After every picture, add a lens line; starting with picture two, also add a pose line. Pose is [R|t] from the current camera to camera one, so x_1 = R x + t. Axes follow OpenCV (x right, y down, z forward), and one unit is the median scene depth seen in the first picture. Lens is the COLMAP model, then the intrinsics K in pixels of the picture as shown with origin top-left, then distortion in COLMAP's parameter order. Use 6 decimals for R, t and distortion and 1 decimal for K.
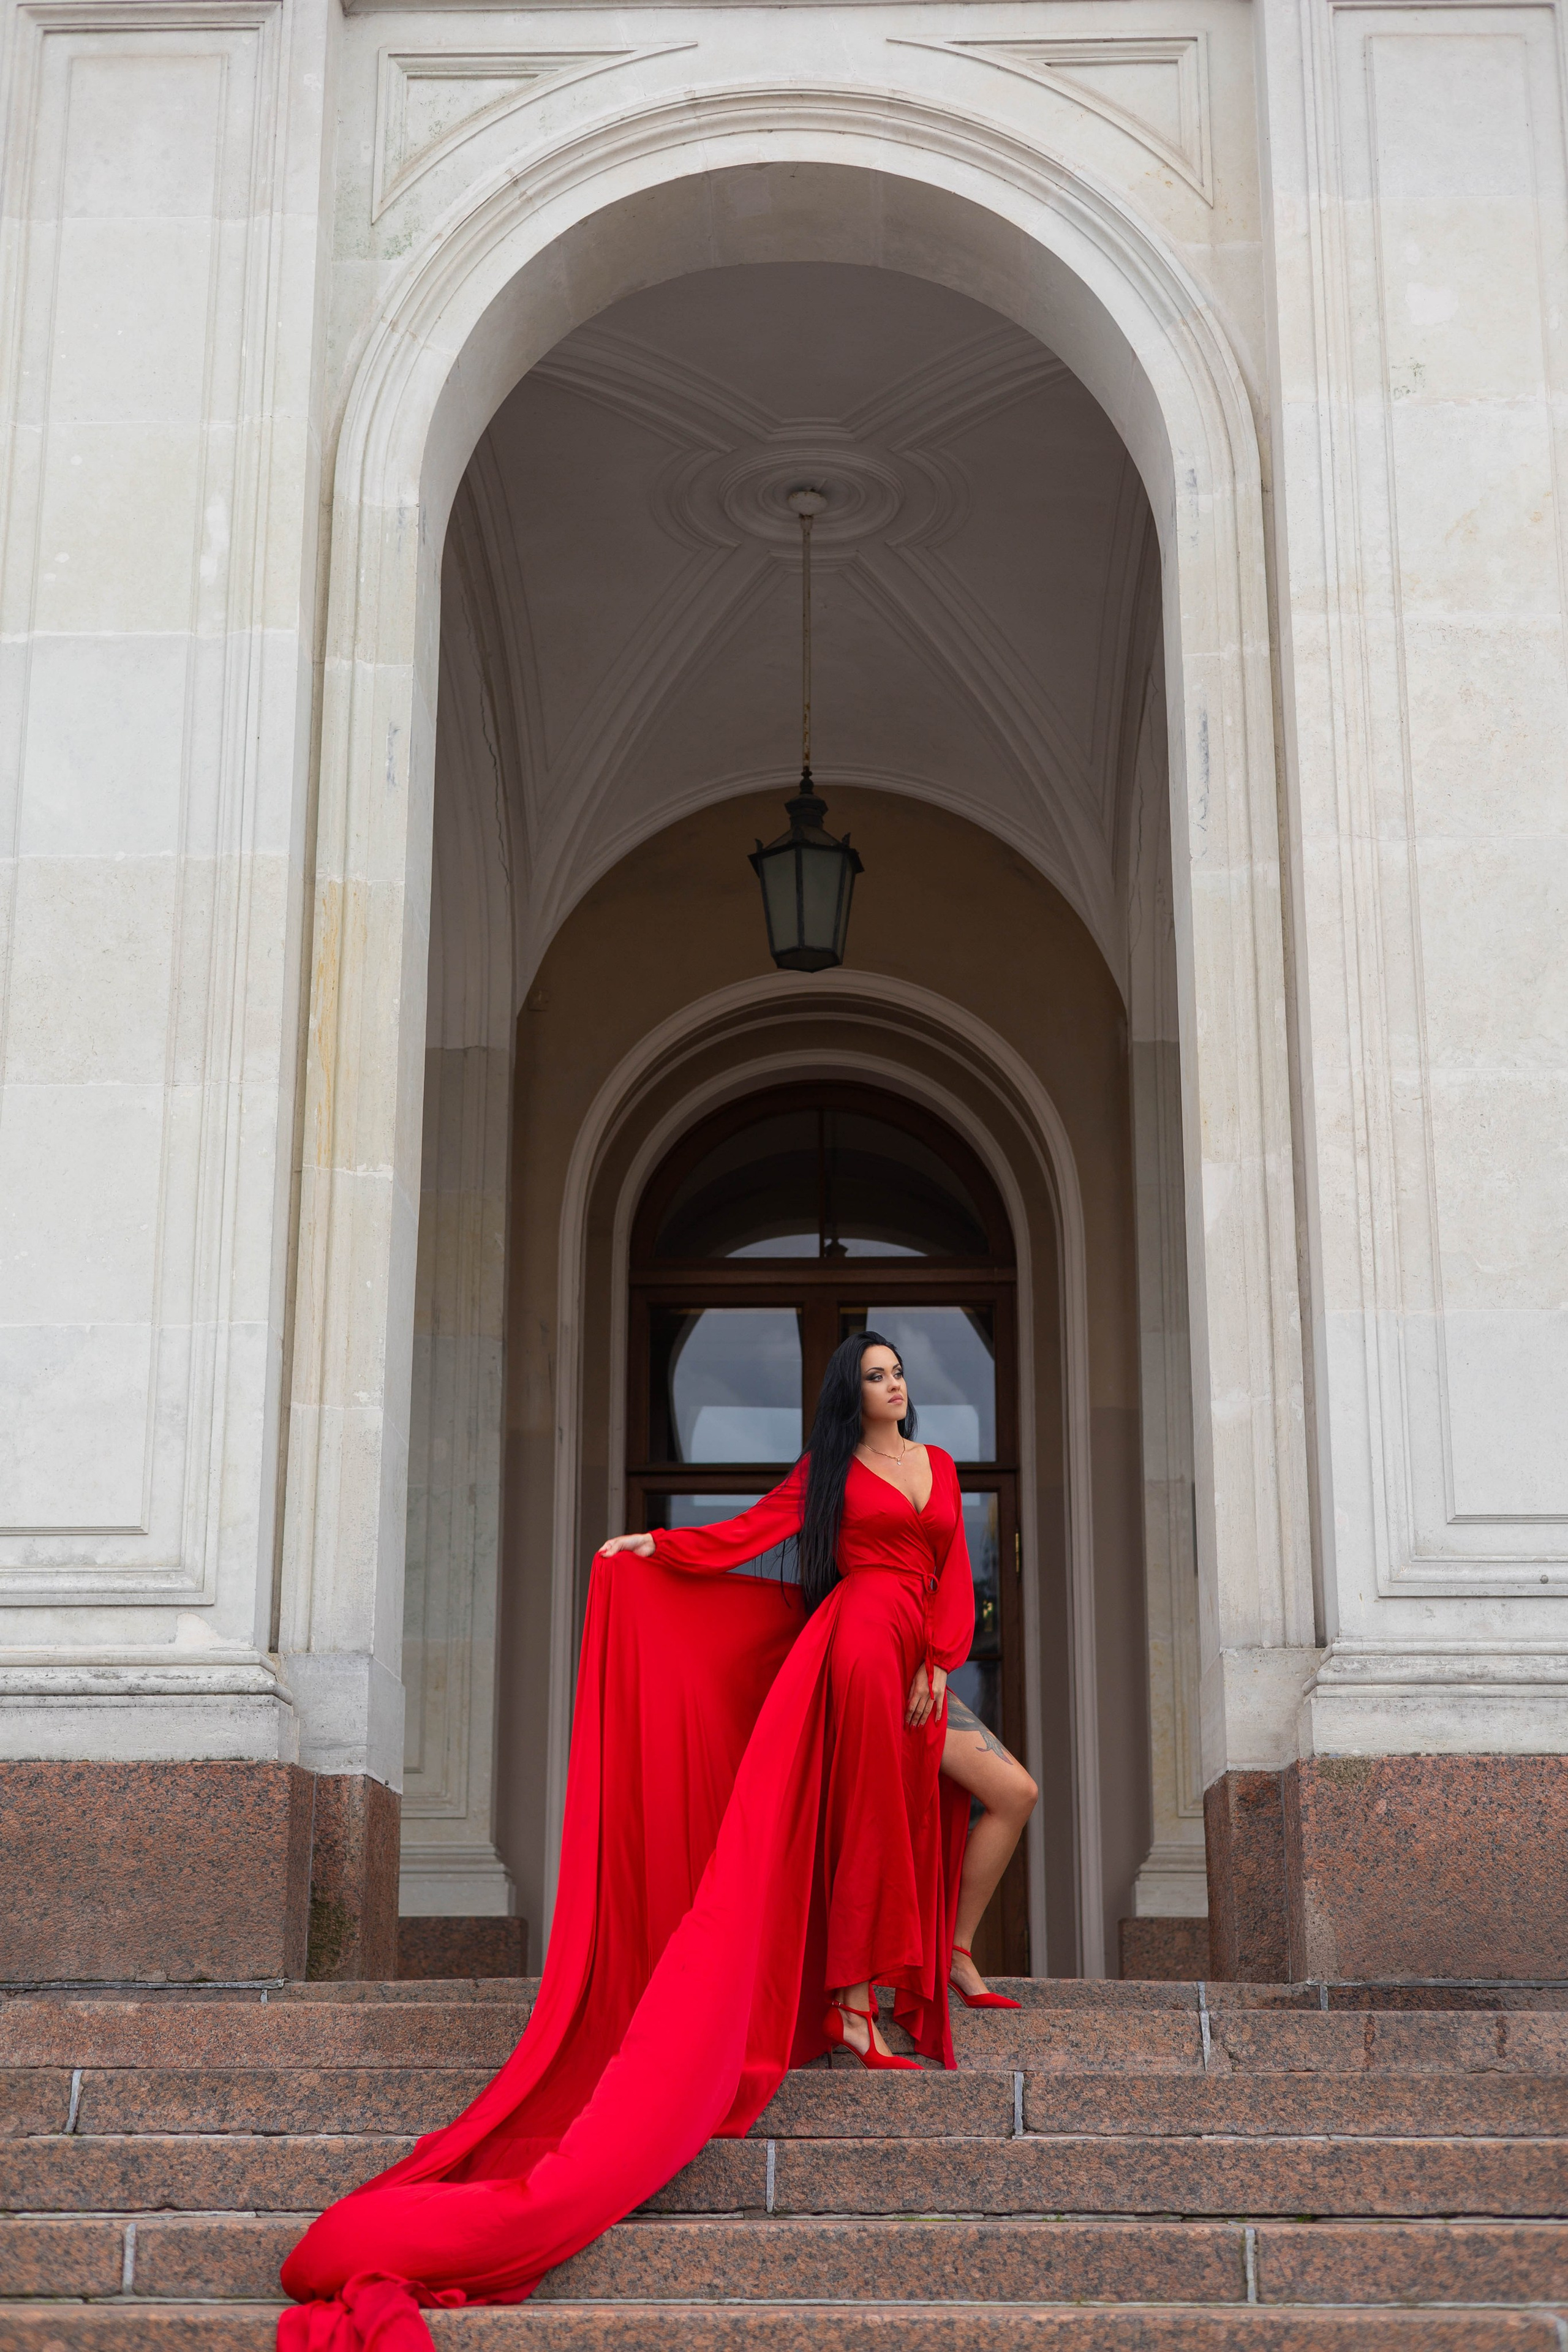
lens RADIAL K [[3400.9, 0, 784.0], [0, 3400.9, 1176.0], [0, 0, 1]] dist [0.016103, 0.098846]
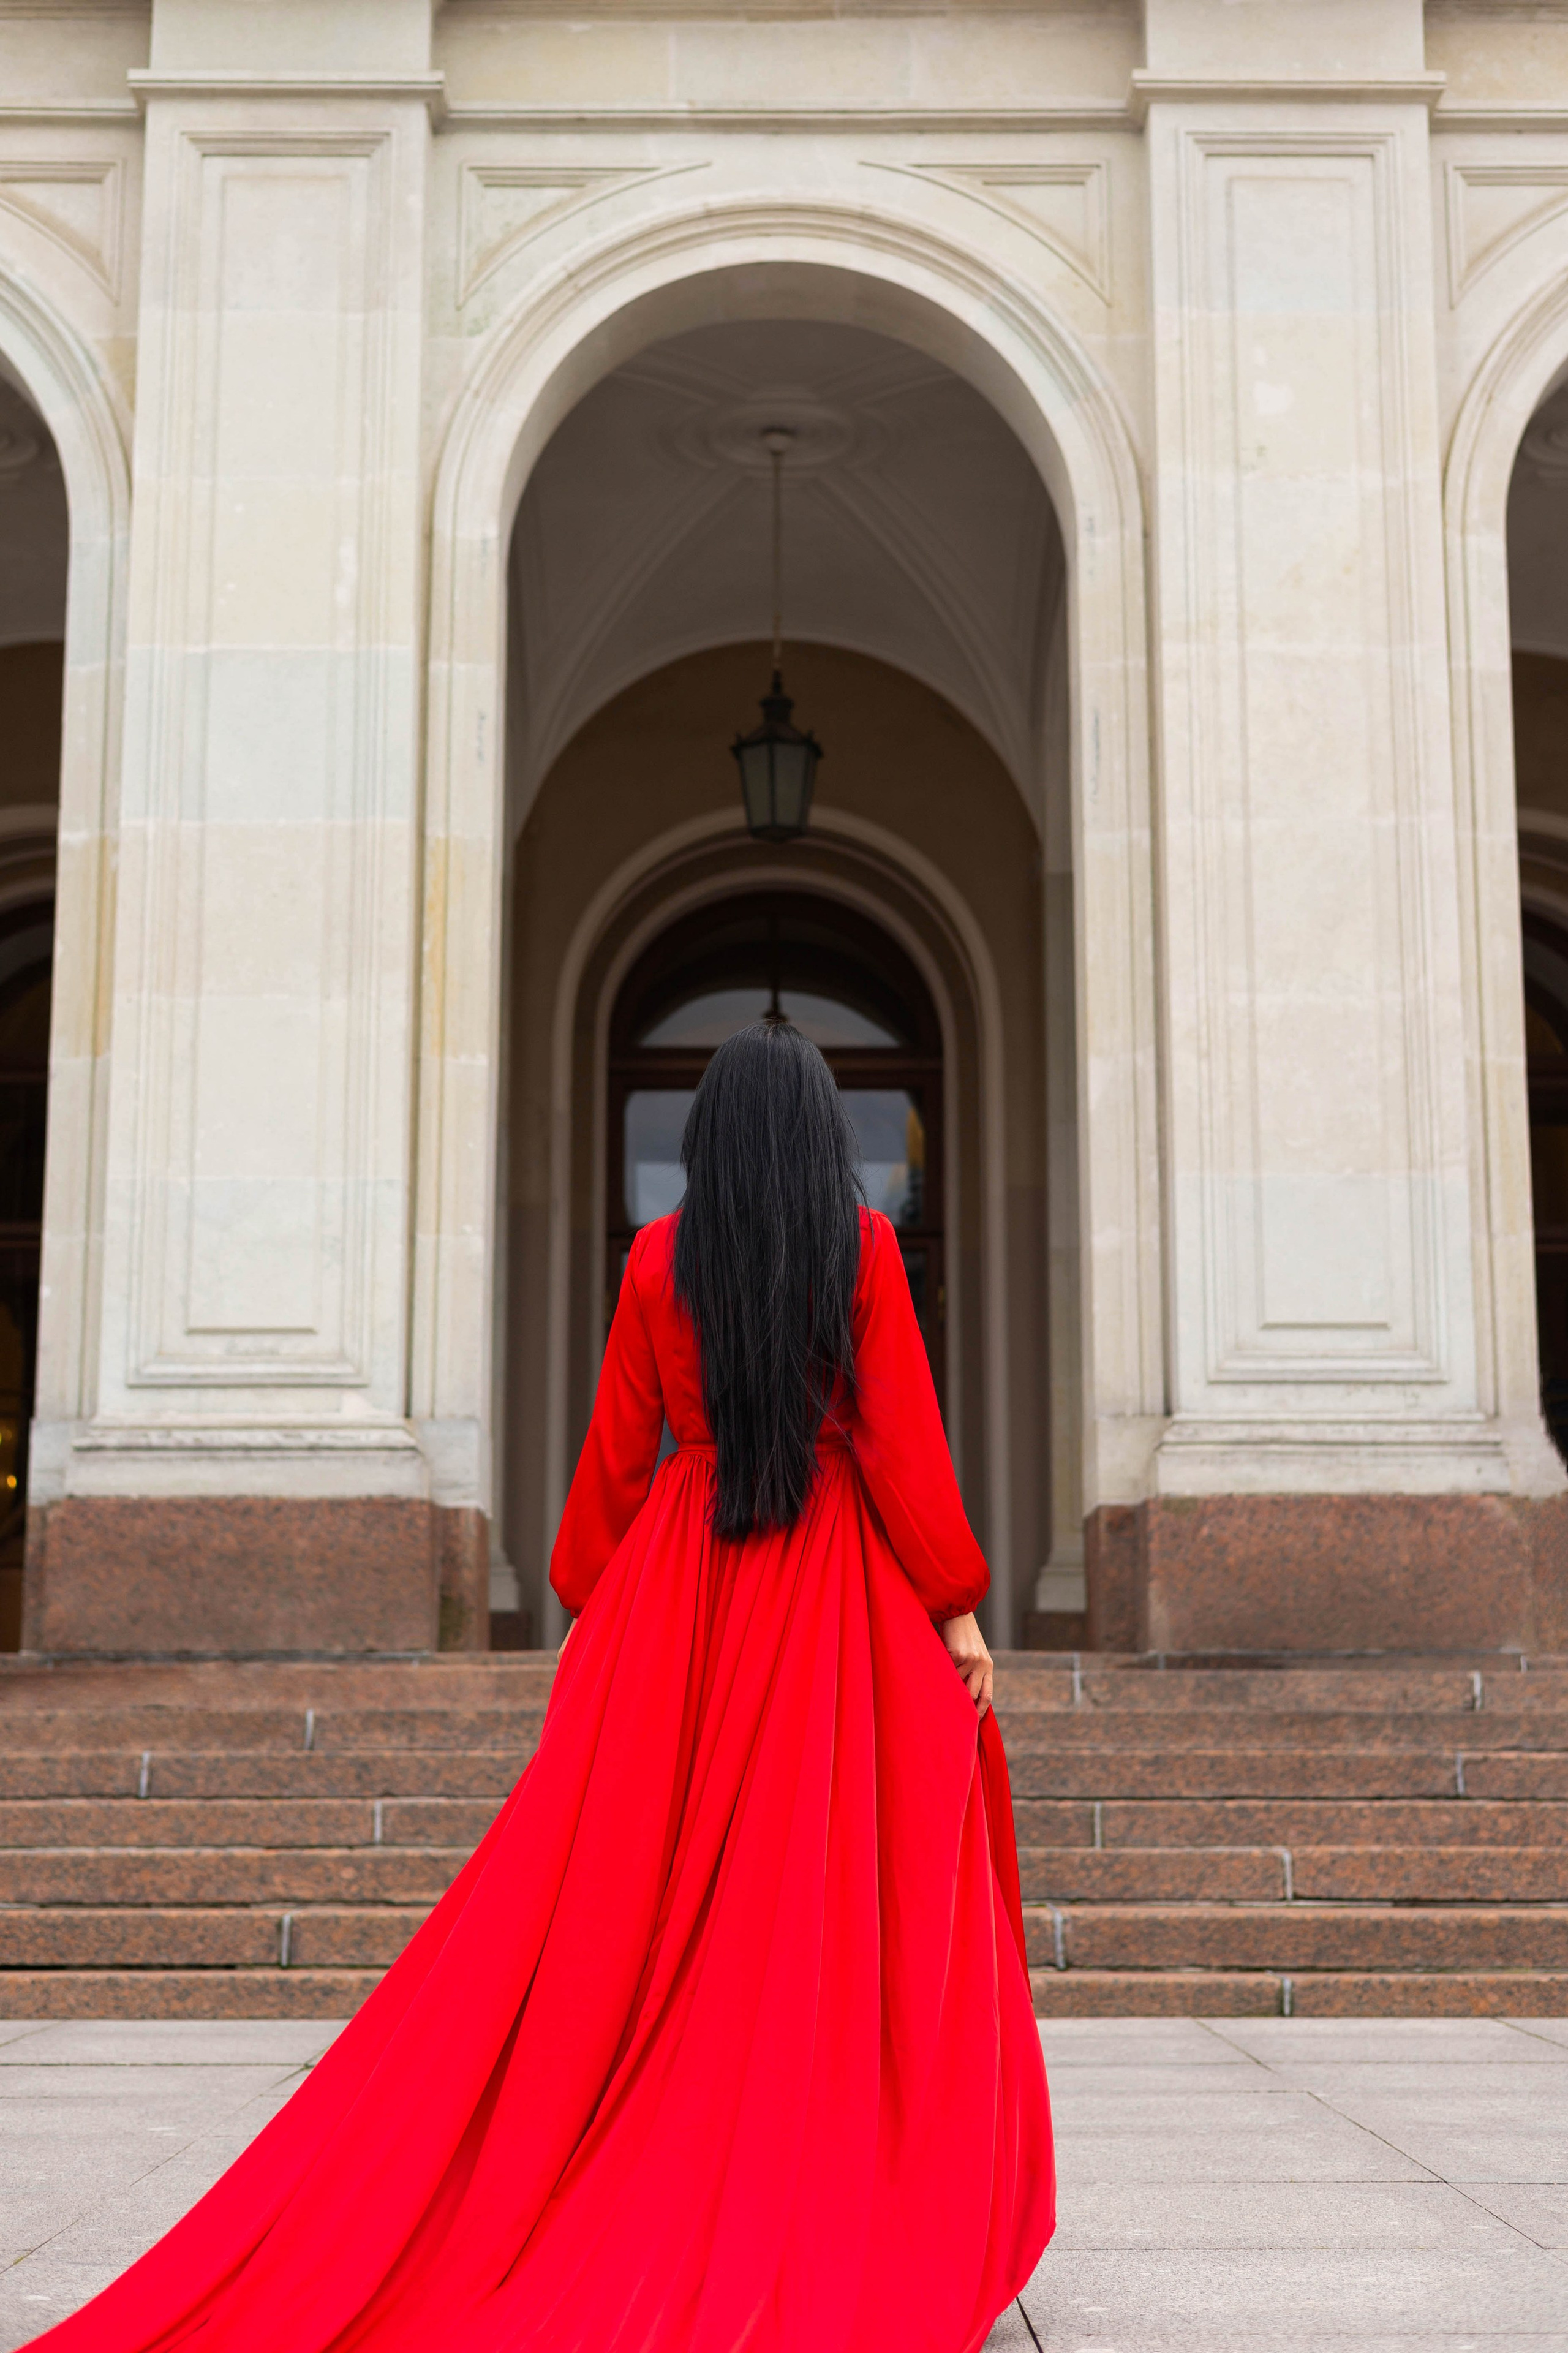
lens RADIAL K [[3373.0, 0, 837.8], [0, 3373.0, 1147.1], [0, 0, 1]] dist [0.026684, 0.213166]
pose [[0.999206, 0.005510, 0.039450, -0.029639], [-0.008533, 0.997004, 0.076881, -0.071201], [-0.038908, -0.077156, 0.996260, -0.336059]]
